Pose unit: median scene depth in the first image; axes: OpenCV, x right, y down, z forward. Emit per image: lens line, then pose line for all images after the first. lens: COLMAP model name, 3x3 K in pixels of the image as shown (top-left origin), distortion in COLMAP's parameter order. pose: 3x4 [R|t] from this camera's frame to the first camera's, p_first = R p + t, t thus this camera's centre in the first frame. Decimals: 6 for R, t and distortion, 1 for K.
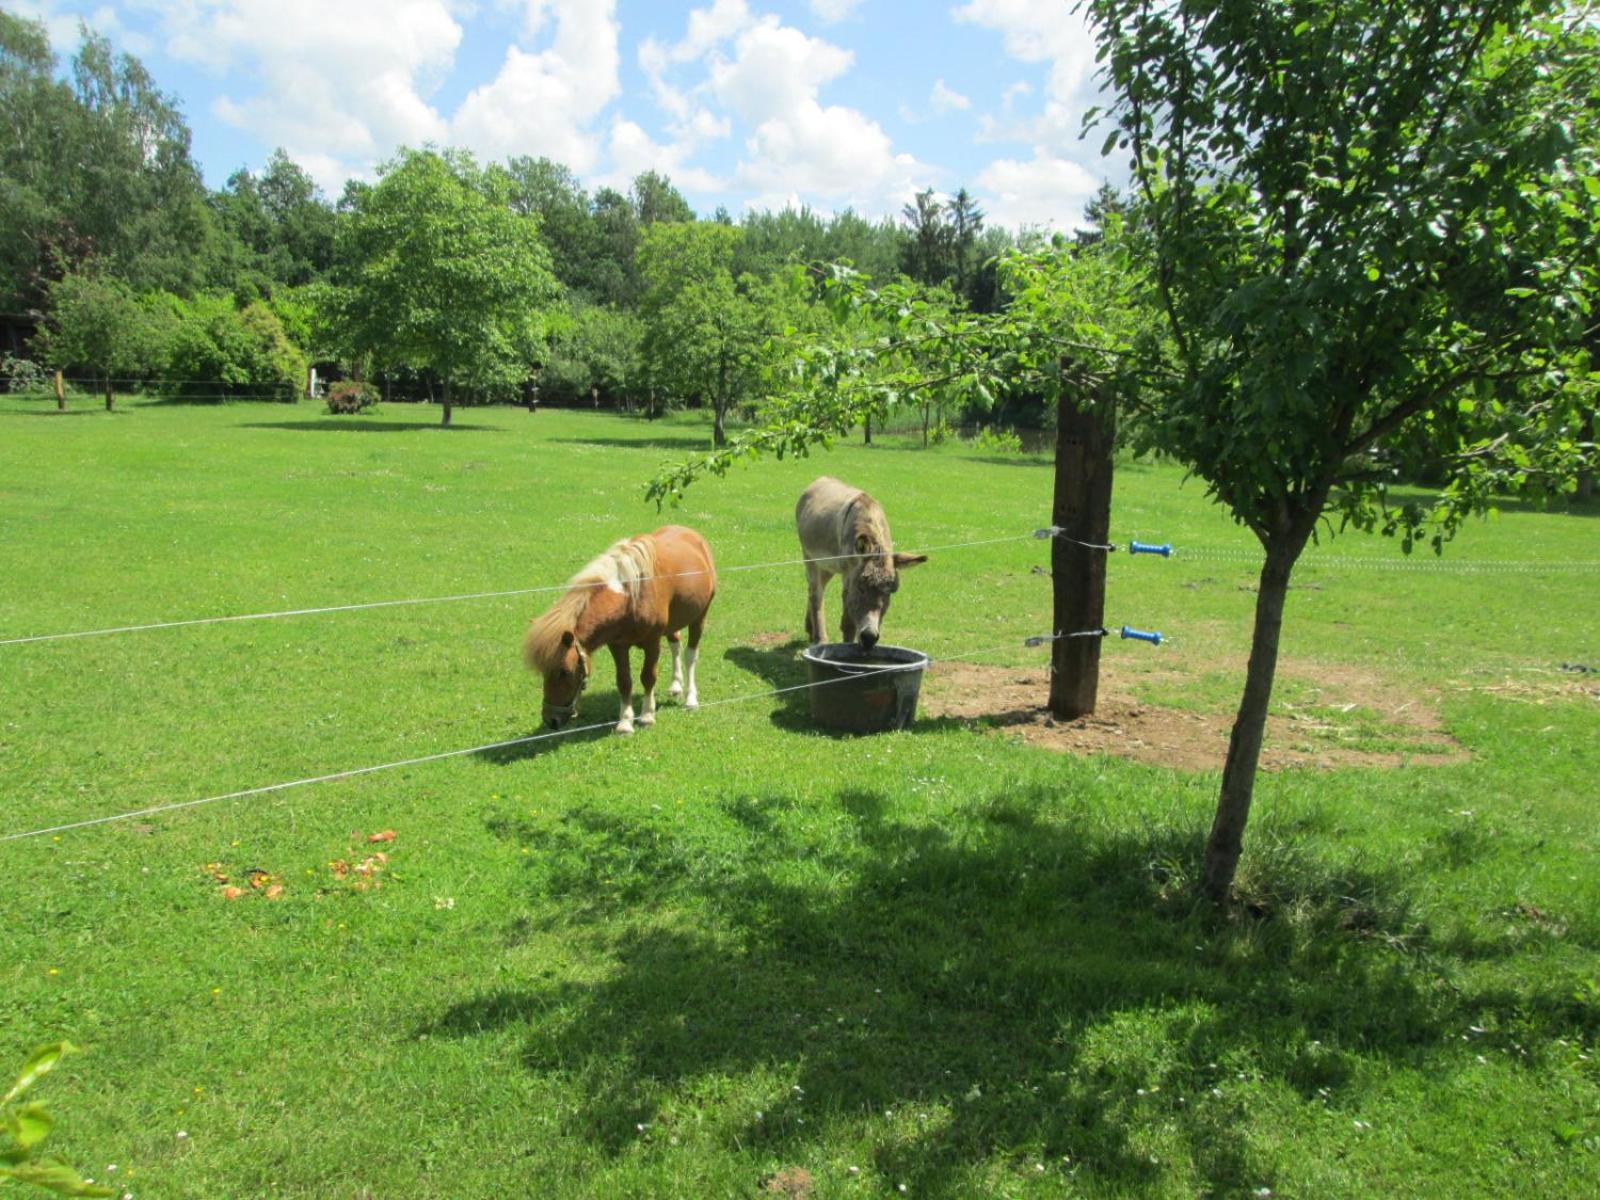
lens RADIAL K [[1324.2, 0, 792.1], [0, 1324.2, 594.5], [0, 0, 1]] dist [-0.073049, 0.075102]
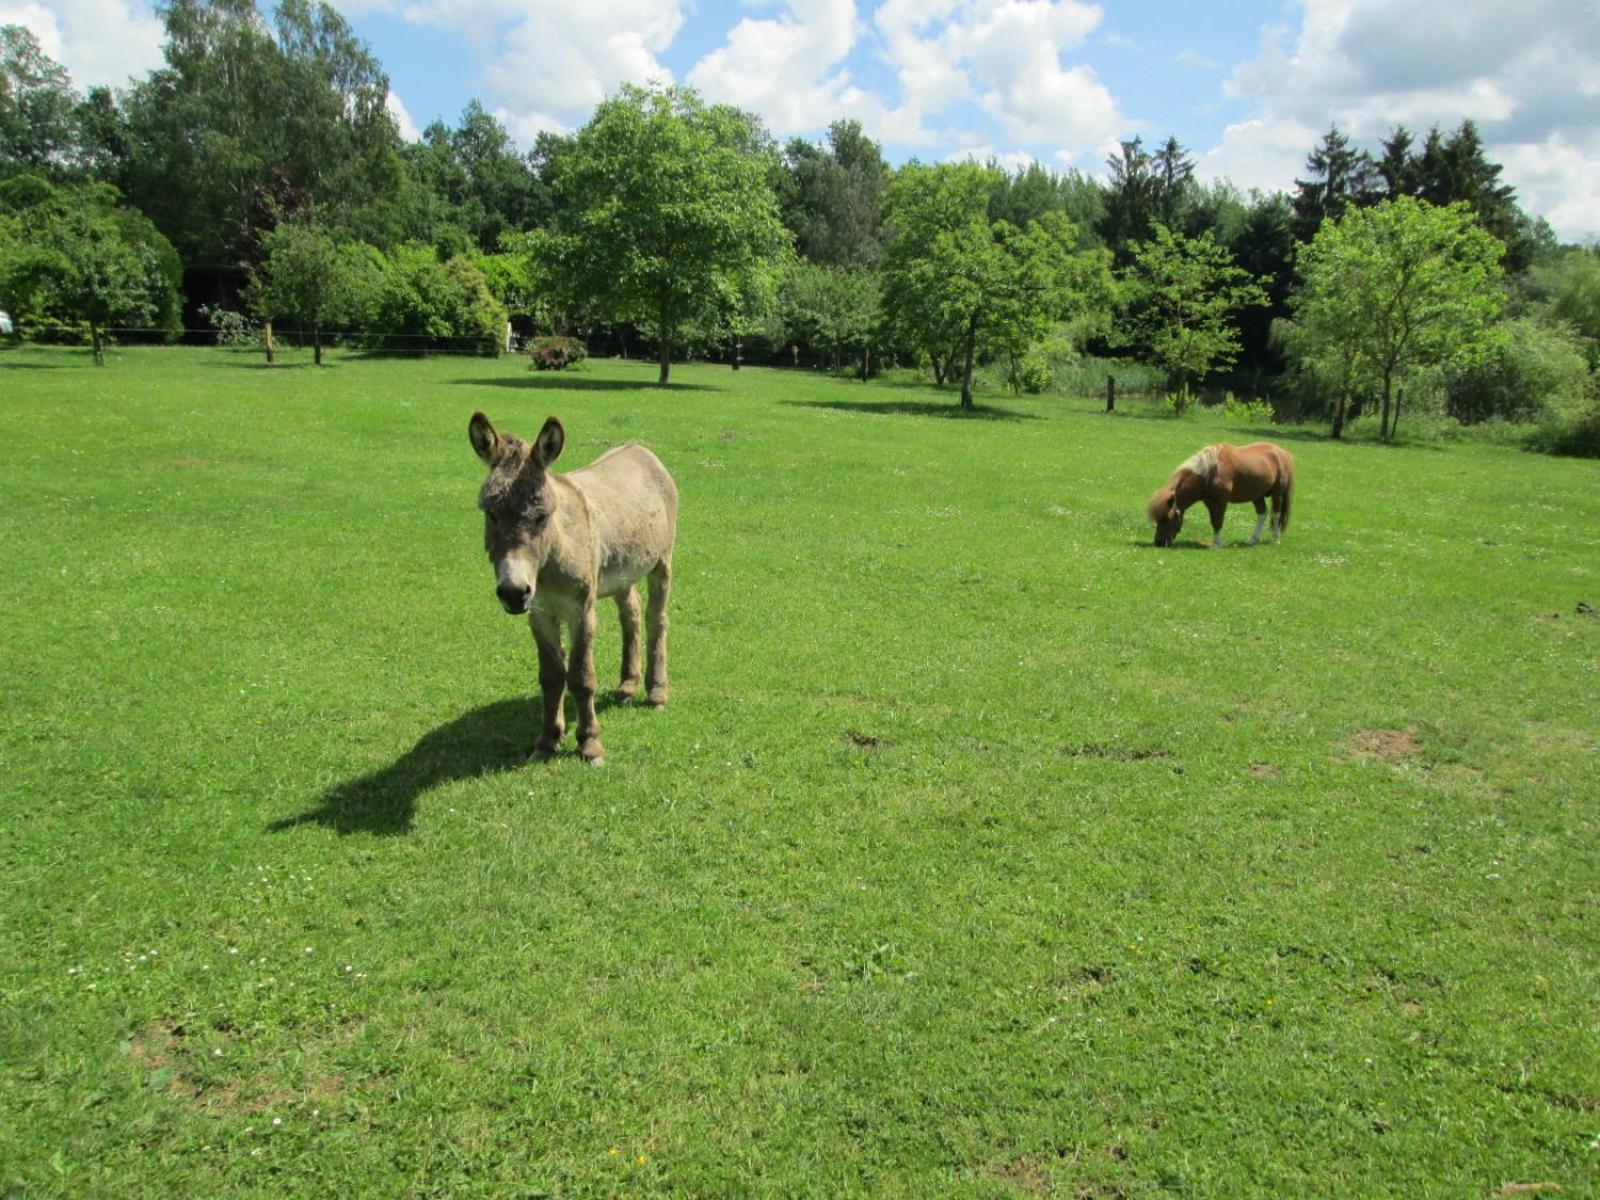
lens RADIAL K [[1324.2, 0, 792.1], [0, 1324.2, 594.5], [0, 0, 1]] dist [-0.073049, 0.075102]
pose [[0.992341, 0.031186, -0.119525, -0.042462], [-0.027419, 0.999078, 0.033028, -0.009712], [0.120445, -0.029497, 0.992282, 0.057378]]
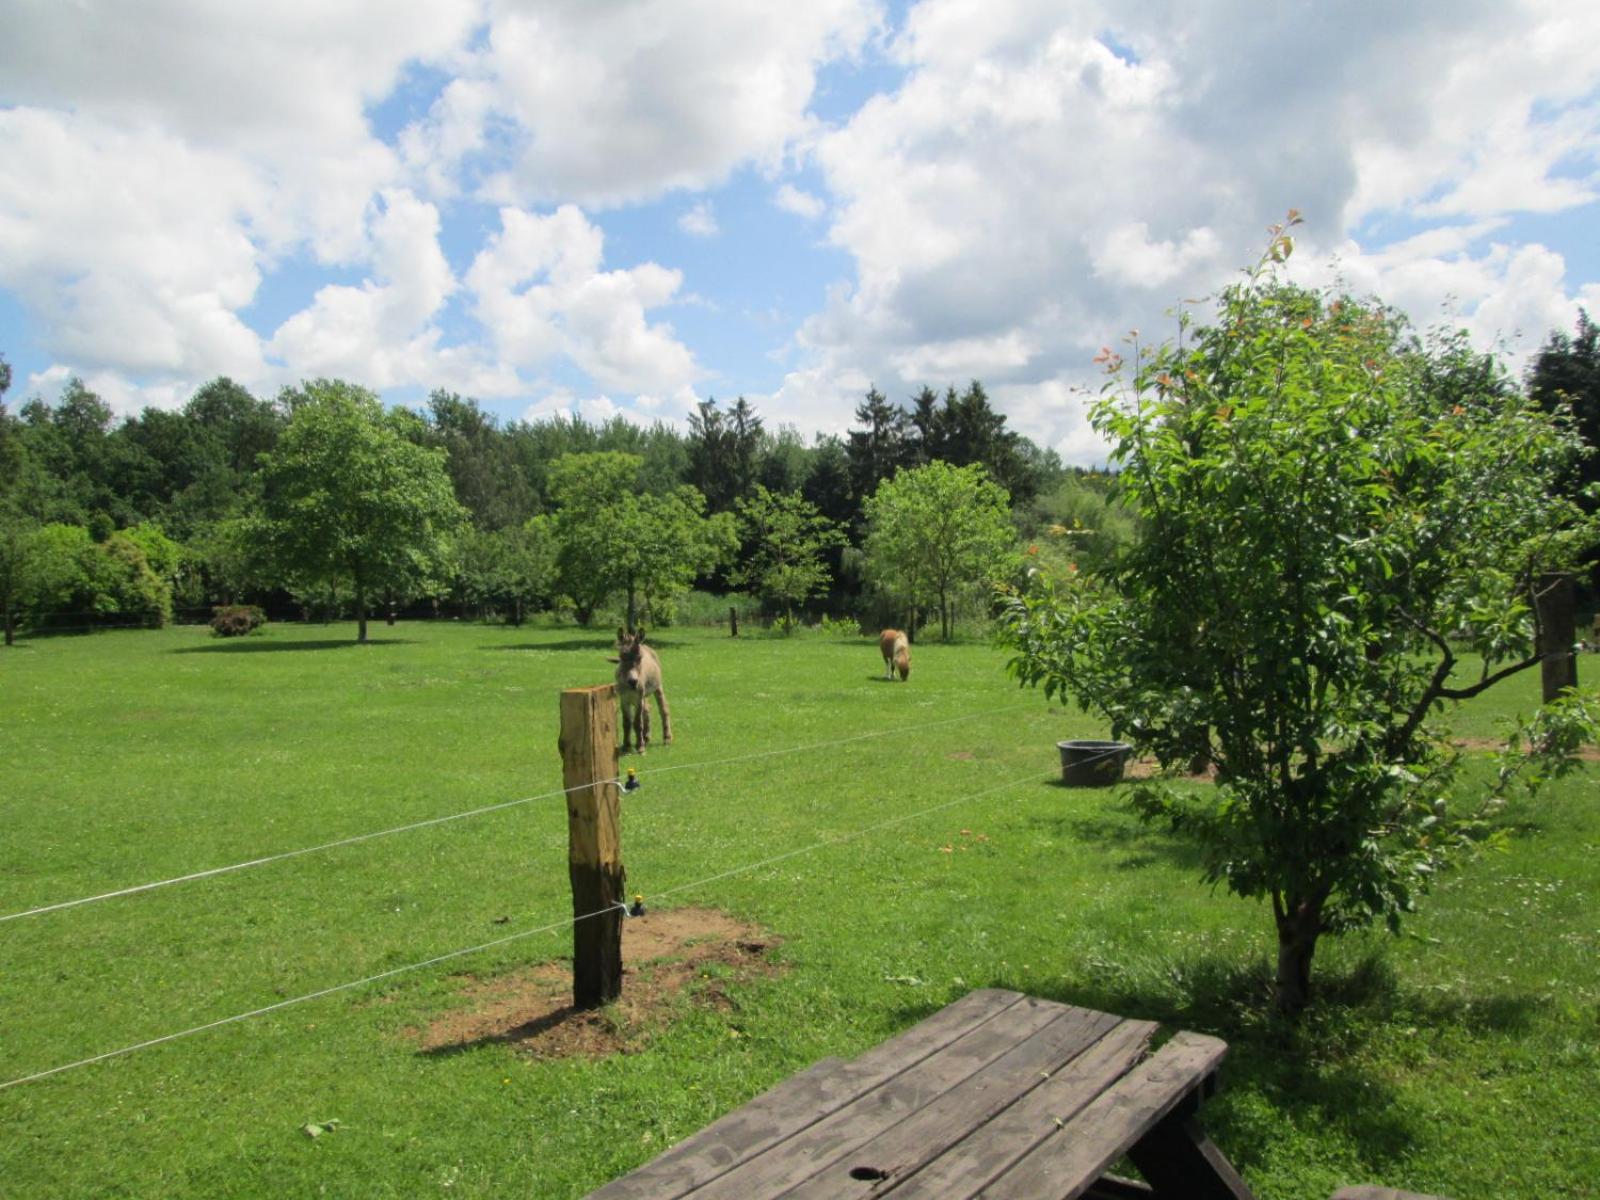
lens RADIAL K [[1324.2, 0, 792.1], [0, 1324.2, 594.5], [0, 0, 1]] dist [-0.073049, 0.075102]
pose [[0.981241, -0.054193, 0.185013, -0.088152], [0.080346, 0.987318, -0.136922, 0.007639], [-0.175246, 0.149219, 0.973151, -0.090706]]
